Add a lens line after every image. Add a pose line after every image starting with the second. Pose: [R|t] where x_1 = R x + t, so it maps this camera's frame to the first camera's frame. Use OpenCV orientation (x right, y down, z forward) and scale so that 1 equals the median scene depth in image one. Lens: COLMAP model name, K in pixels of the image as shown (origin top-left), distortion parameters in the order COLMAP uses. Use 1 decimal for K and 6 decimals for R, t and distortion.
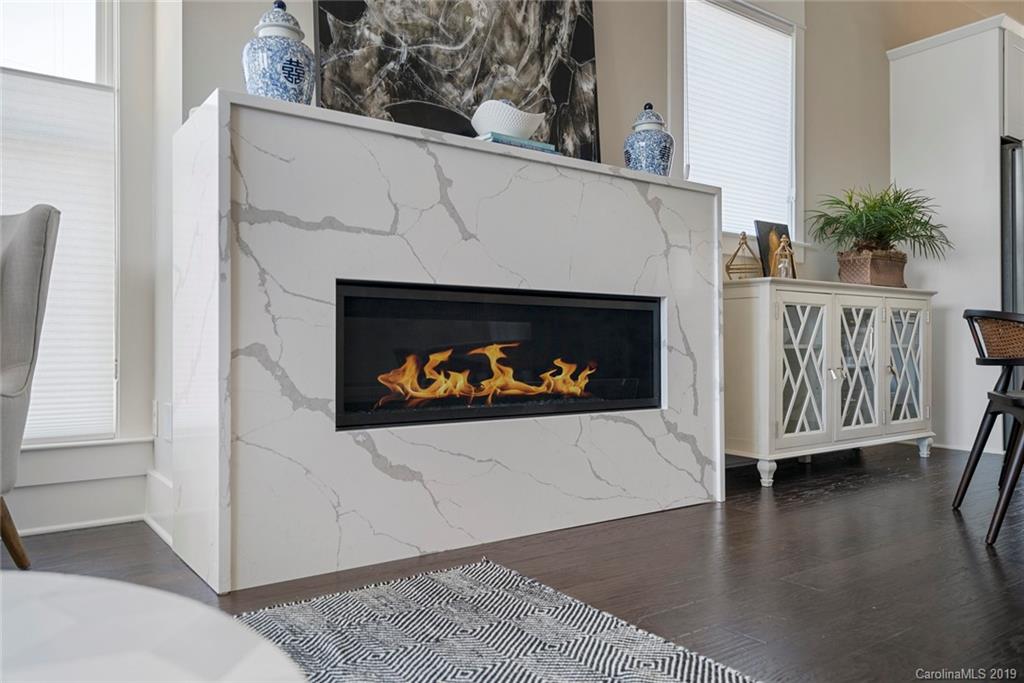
lens RADIAL K [[722.7, 0, 508.5], [0, 722.7, 340.4], [0, 0, 1]] dist [0.012382, -0.000072]
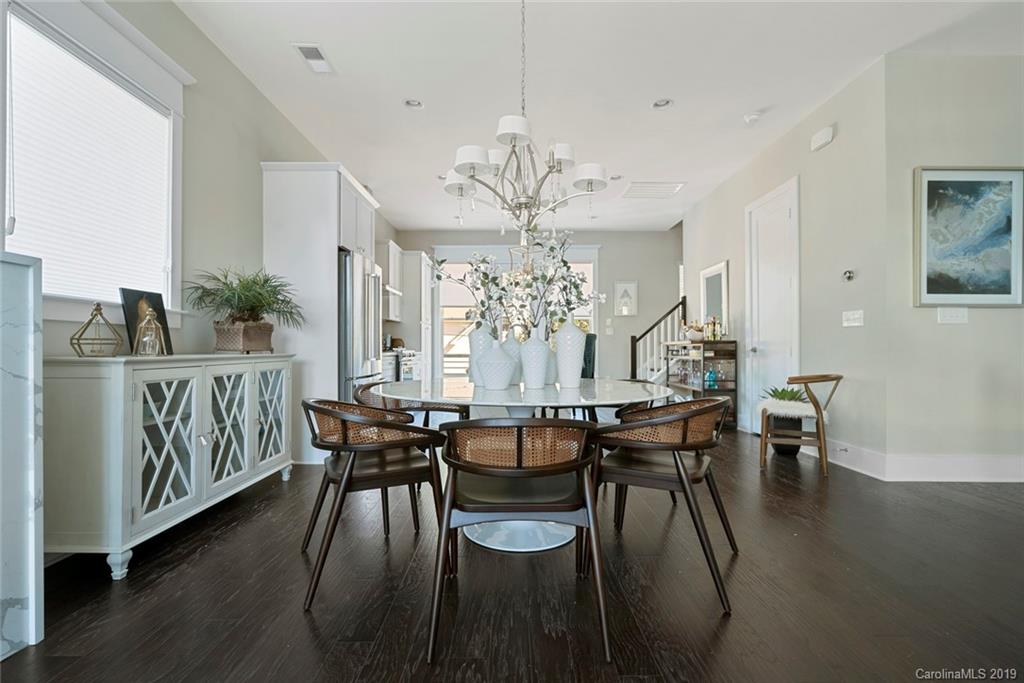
lens RADIAL K [[459.6, 0, 515.0], [0, 459.6, 346.3], [0, 0, 1]] dist [-0.007768, -0.000502]
pose [[0.569774, 0.005402, 0.821784, 0.152669], [-0.006263, 0.999978, -0.002231, -0.098782], [-0.821778, -0.003875, 0.569795, 0.226305]]
